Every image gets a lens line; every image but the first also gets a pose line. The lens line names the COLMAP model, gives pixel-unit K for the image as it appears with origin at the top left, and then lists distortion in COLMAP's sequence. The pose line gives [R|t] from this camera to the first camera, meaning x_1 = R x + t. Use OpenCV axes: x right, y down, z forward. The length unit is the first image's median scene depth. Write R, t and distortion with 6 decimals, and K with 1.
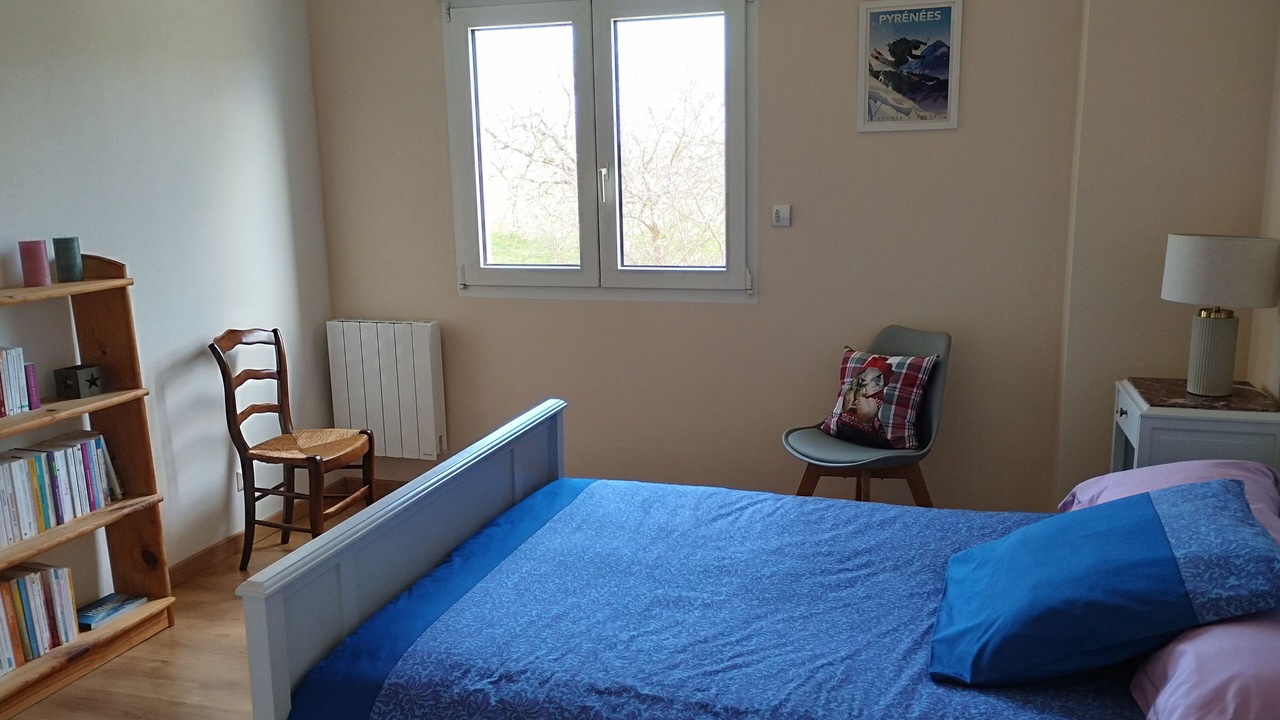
lens RADIAL K [[1048.6, 0, 639.5], [0, 1048.6, 364.0], [0, 0, 1]] dist [0.050256, -0.038332]
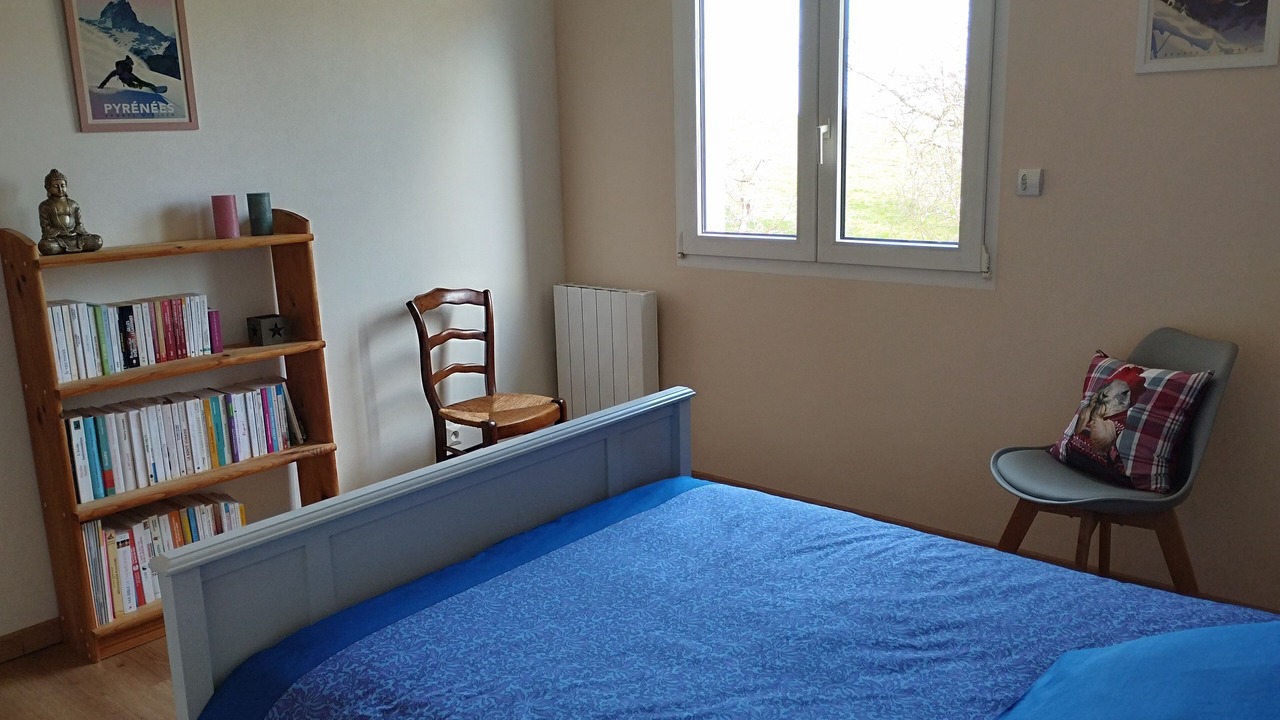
lens RADIAL K [[1048.6, 0, 640.4], [0, 1048.6, 363.8], [0, 0, 1]] dist [0.050256, -0.038332]
pose [[0.921455, 0.080053, -0.380147, 0.195741], [-0.068600, 0.996691, 0.043605, -0.019020], [0.382380, -0.014102, 0.923898, 0.151132]]
